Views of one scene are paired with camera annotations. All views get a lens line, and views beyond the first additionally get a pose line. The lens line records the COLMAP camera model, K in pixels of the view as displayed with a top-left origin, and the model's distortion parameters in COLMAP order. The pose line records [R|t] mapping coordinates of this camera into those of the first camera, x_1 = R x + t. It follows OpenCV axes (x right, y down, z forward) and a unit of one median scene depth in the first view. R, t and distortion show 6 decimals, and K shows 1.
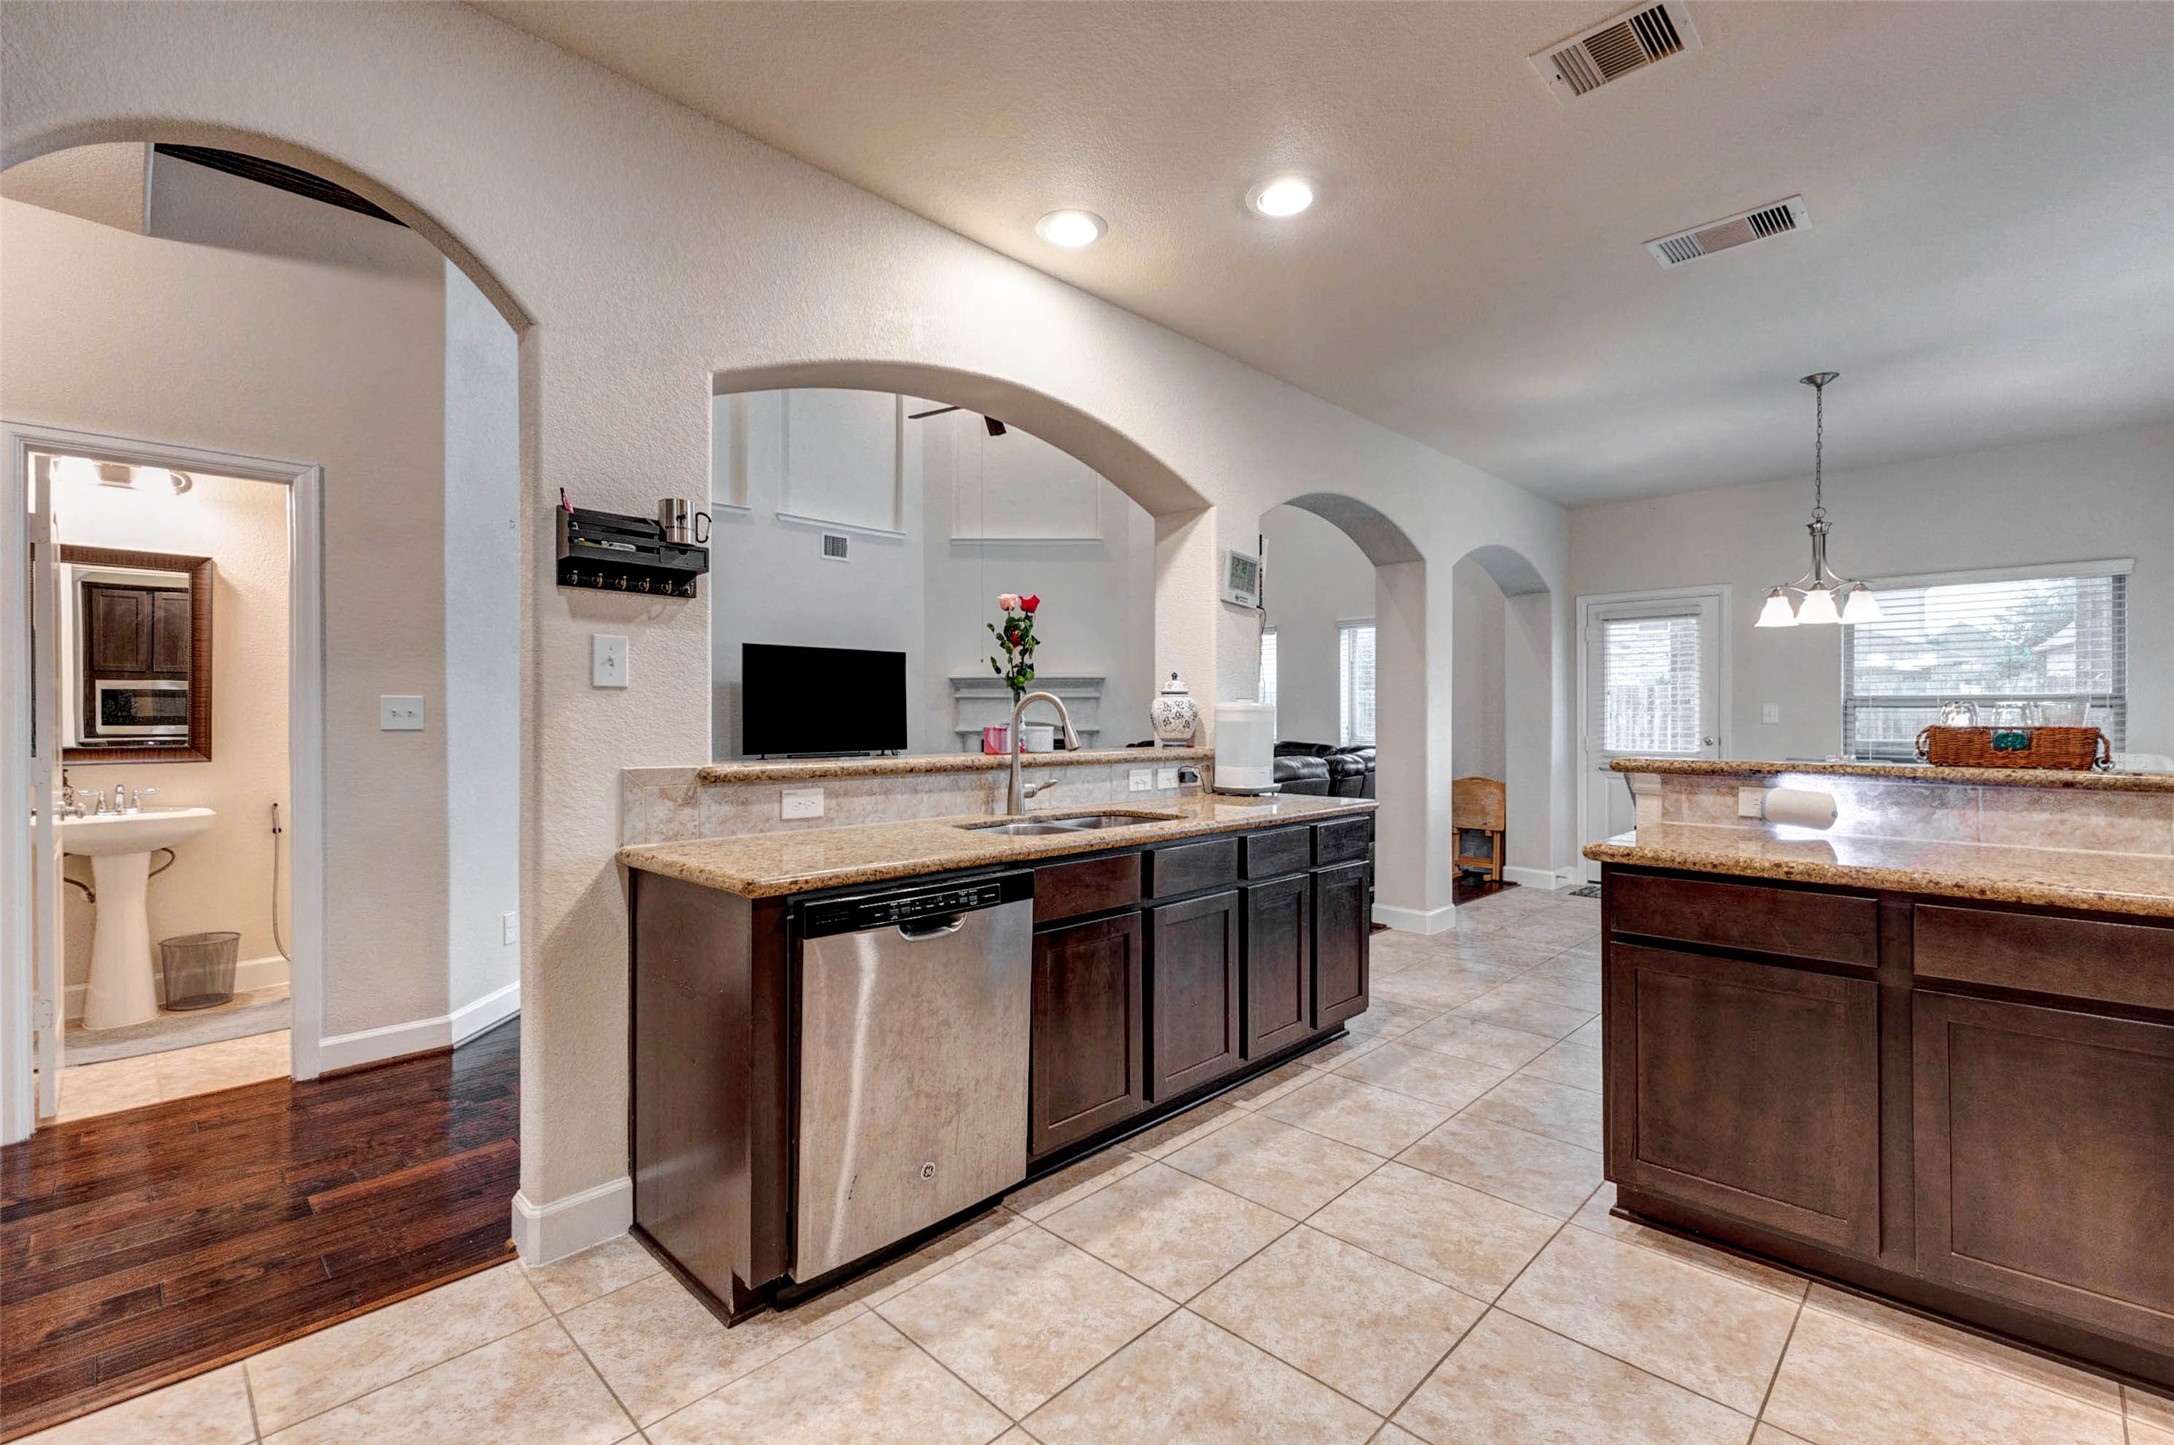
lens RADIAL K [[970.5, 0, 1078.7], [0, 970.5, 715.2], [0, 0, 1]] dist [0.003657, 0.000661]
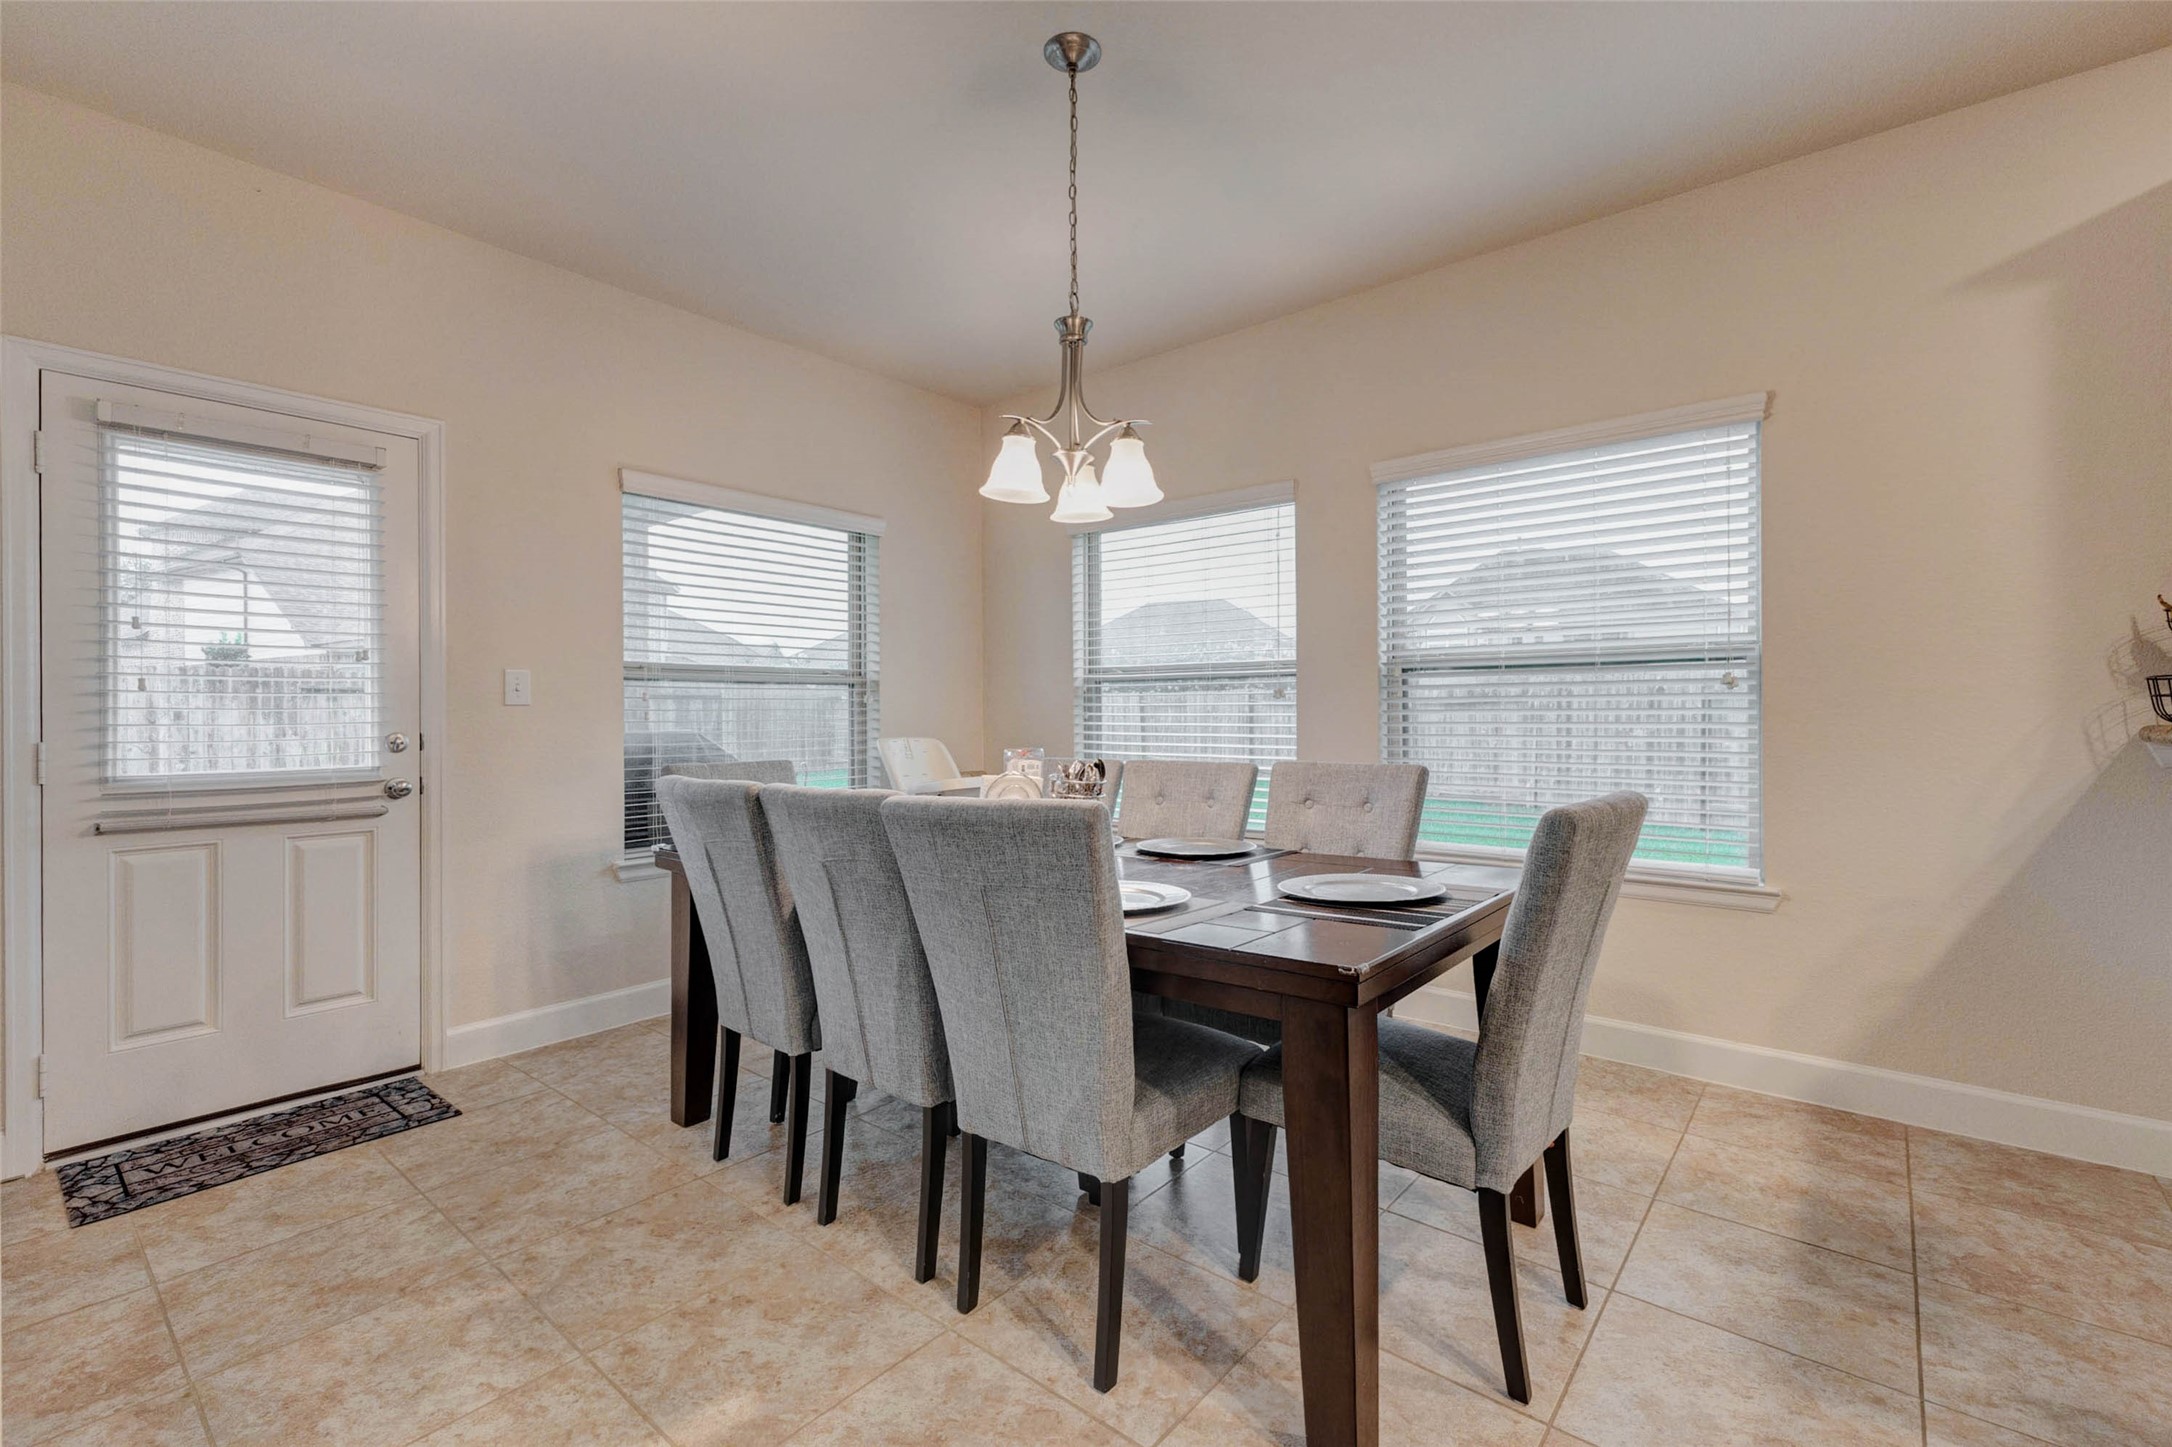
lens RADIAL K [[969.6, 0, 1087.9], [0, 969.6, 712.4], [0, 0, 1]] dist [0.003657, 0.000661]
pose [[-0.099740, 0.002501, 0.995010, 0.342383], [0.005484, 0.999983, -0.001964, 0.034238], [-0.994998, 0.005261, -0.099752, 1.618334]]
